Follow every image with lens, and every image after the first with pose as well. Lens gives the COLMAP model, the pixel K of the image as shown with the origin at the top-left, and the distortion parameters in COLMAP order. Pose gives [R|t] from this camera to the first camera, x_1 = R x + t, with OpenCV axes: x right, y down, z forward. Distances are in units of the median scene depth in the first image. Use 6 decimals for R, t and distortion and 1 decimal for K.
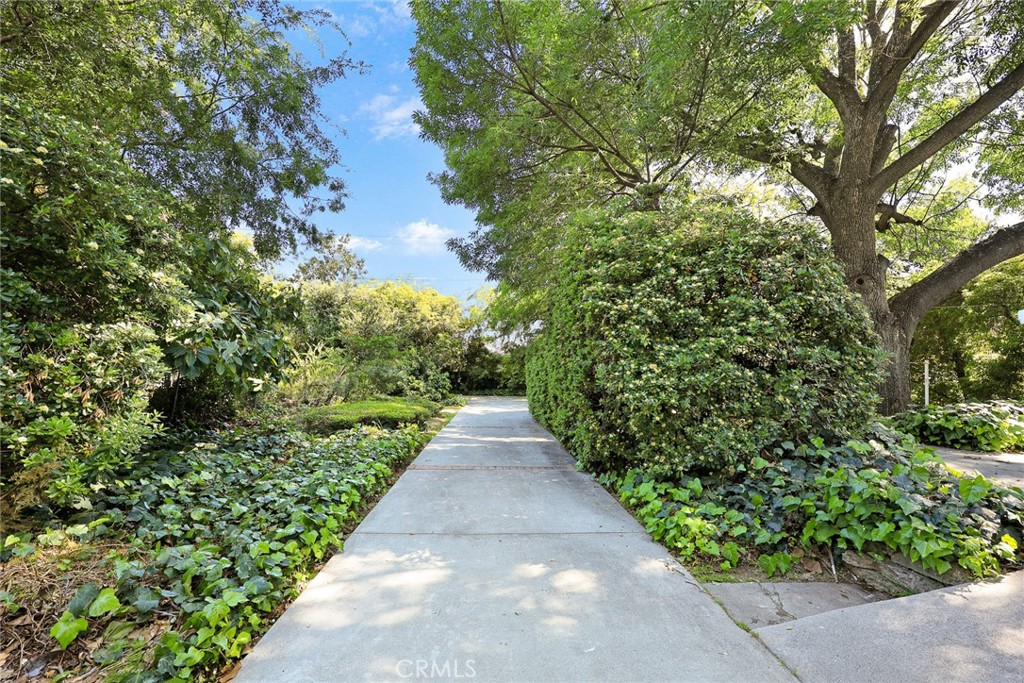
lens RADIAL K [[416.3, 0, 512.0], [0, 416.3, 341.5], [0, 0, 1]] dist [0.002262, 0.000291]
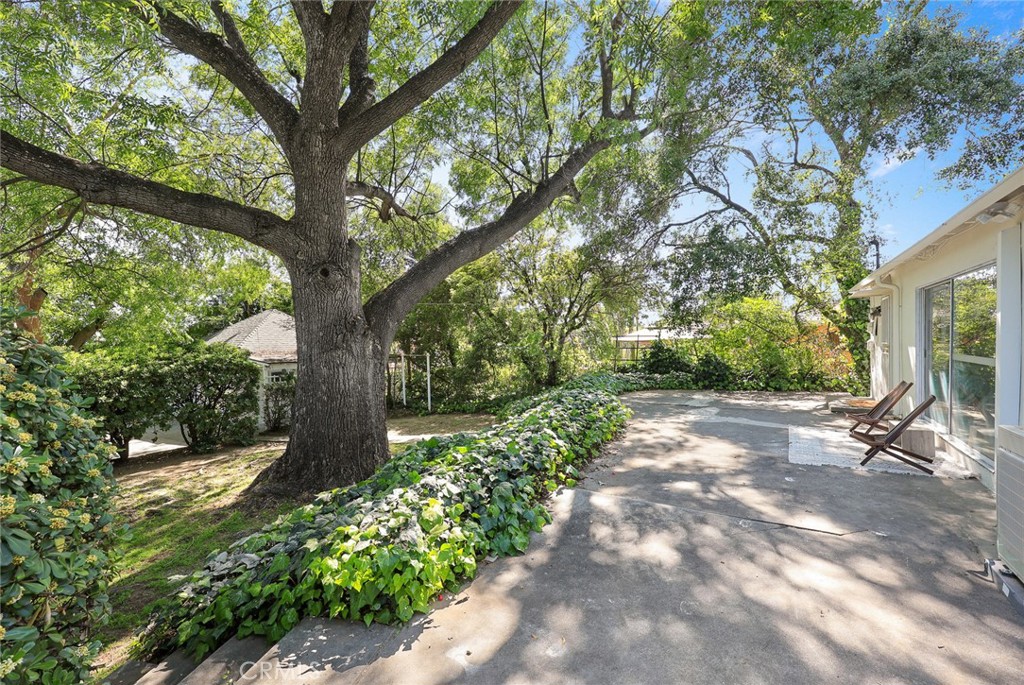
lens RADIAL K [[416.3, 0, 512.0], [0, 416.3, 342.5], [0, 0, 1]] dist [0.002262, 0.000291]
pose [[0.591872, -0.047045, 0.804658, 0.305356], [0.011577, 0.998688, 0.049873, -0.038724], [-0.805949, -0.020203, 0.591641, 0.225008]]
